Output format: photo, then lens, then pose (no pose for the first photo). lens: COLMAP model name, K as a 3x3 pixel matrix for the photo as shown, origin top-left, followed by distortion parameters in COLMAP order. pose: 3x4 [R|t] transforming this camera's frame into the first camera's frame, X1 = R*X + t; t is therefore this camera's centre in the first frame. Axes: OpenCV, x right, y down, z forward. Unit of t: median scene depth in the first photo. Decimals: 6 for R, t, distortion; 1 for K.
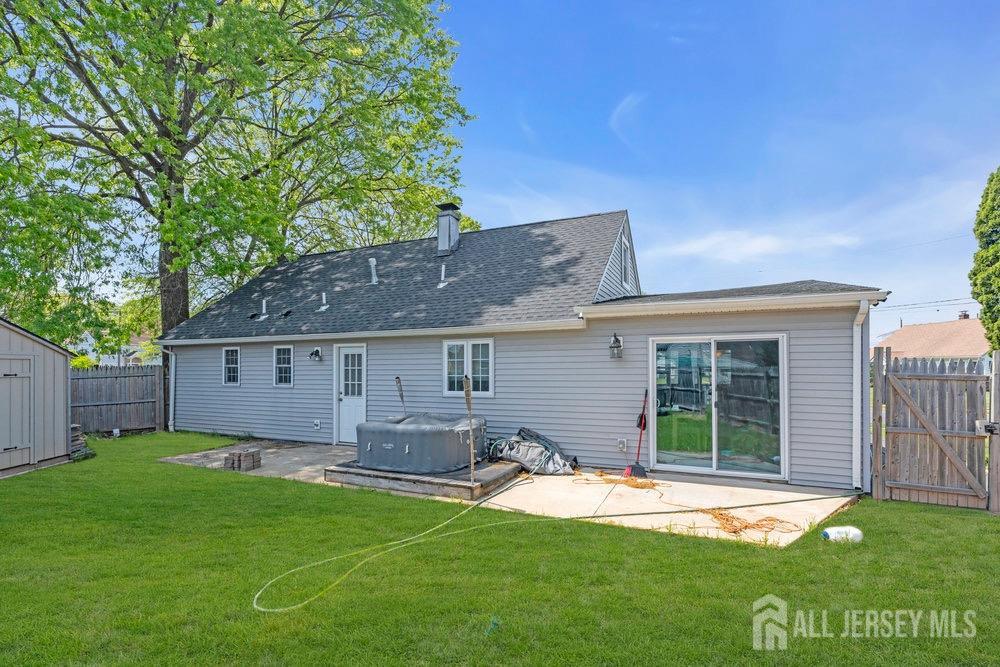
lens RADIAL K [[465.7, 0, 497.0], [0, 465.7, 362.4], [0, 0, 1]] dist [-0.002507, 0.000132]
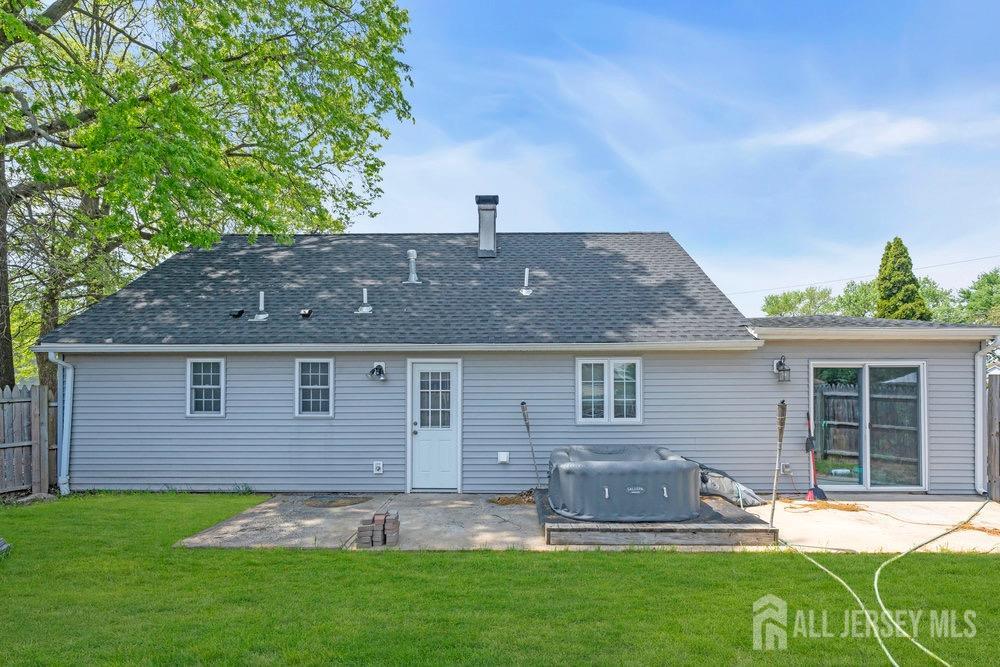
lens RADIAL K [[473.8, 0, 497.9], [0, 473.8, 386.4], [0, 0, 1]] dist [-0.001040, 0.000590]
pose [[0.914253, 0.004722, 0.405117, -0.589825], [-0.006828, 0.999970, 0.003755, 0.001601], [-0.405087, -0.006199, 0.914257, 0.275480]]
